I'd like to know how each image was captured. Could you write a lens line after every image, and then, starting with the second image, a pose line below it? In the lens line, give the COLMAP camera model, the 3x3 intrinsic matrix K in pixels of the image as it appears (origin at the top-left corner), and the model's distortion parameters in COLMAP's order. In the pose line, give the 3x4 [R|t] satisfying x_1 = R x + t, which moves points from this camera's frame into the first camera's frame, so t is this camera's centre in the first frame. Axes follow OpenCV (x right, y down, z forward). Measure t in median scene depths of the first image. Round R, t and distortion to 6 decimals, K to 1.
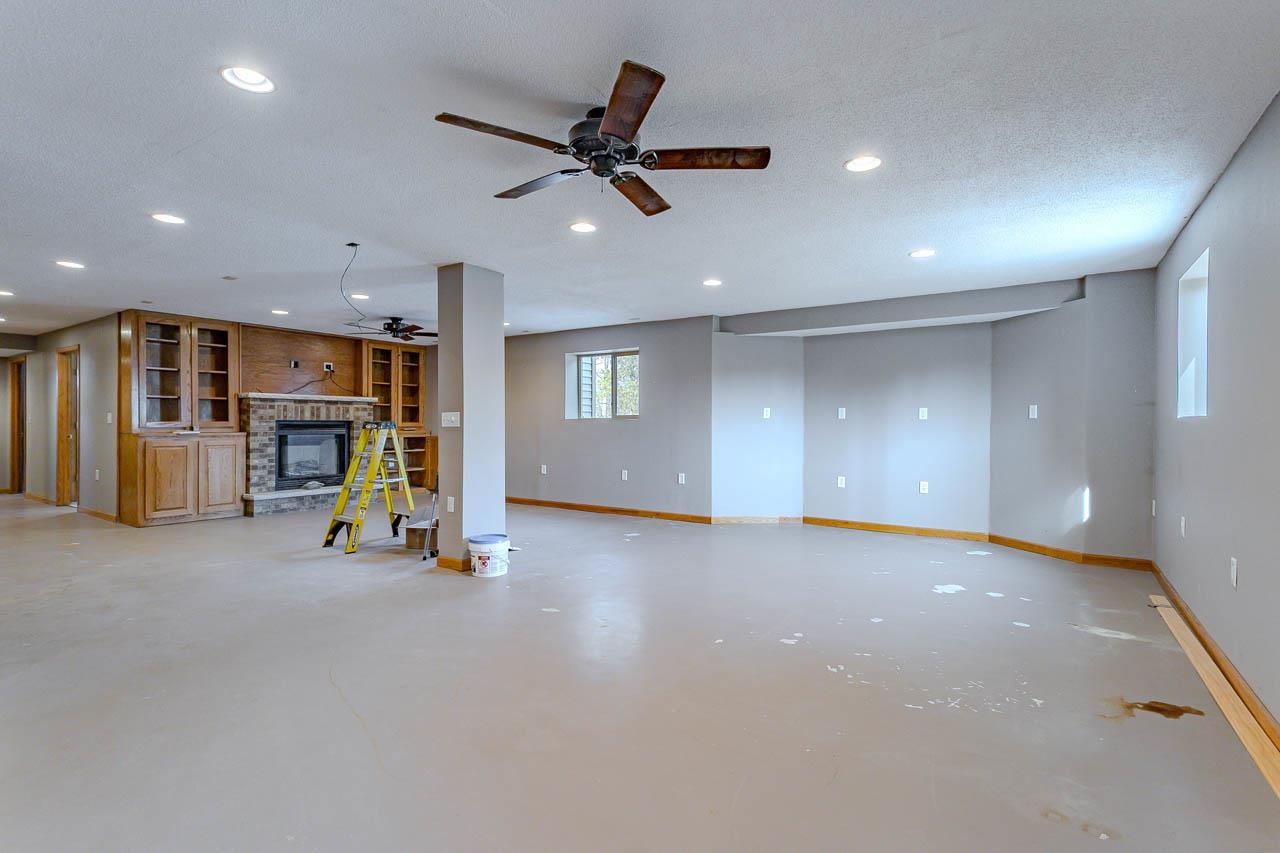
lens RADIAL K [[602.6, 0, 638.1], [0, 602.6, 425.3], [0, 0, 1]] dist [0.004075, 0.000689]
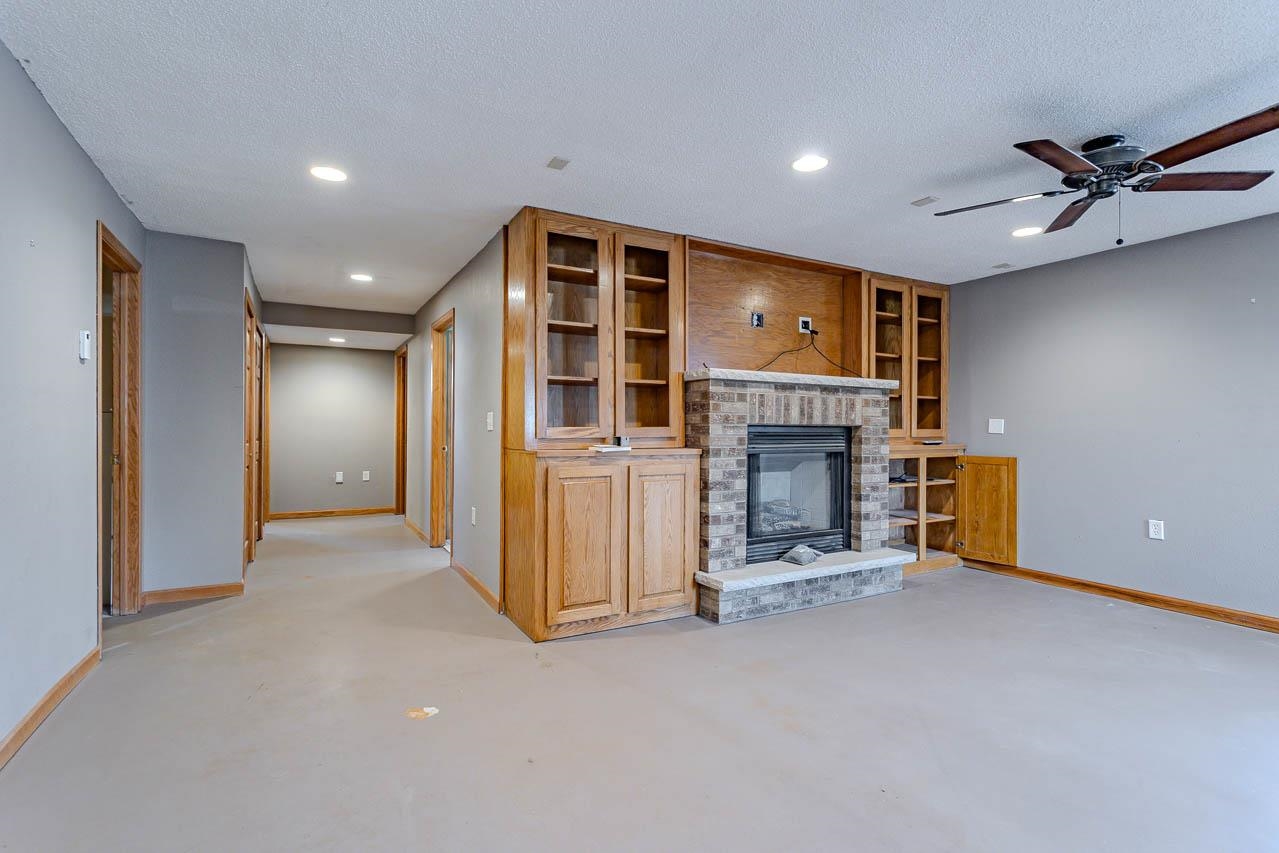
lens RADIAL K [[602.1, 0, 637.6], [0, 602.1, 425.3], [0, 0, 1]] dist [0.004075, 0.000689]
pose [[0.891094, -0.001303, -0.453817, -0.457600], [-0.003391, 0.999949, -0.009529, -0.002591], [0.453806, 0.010030, 0.891044, 0.517582]]
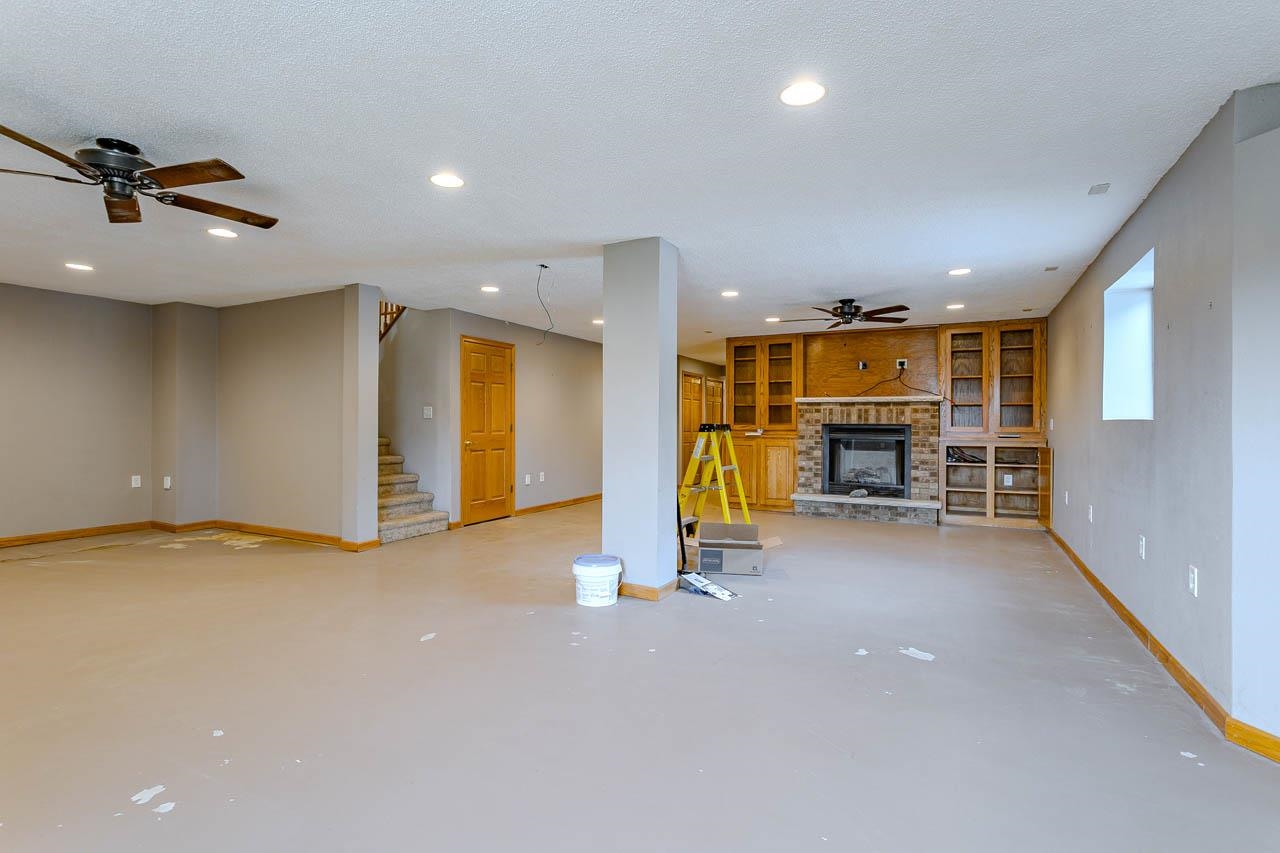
lens RADIAL K [[602.6, 0, 638.1], [0, 602.6, 425.3], [0, 0, 1]] dist [0.004075, 0.000689]
pose [[0.108860, -0.001040, -0.994057, 0.370210], [-0.009243, 0.999955, -0.002058, -0.000983], [0.994014, 0.009412, 0.108846, 0.587668]]
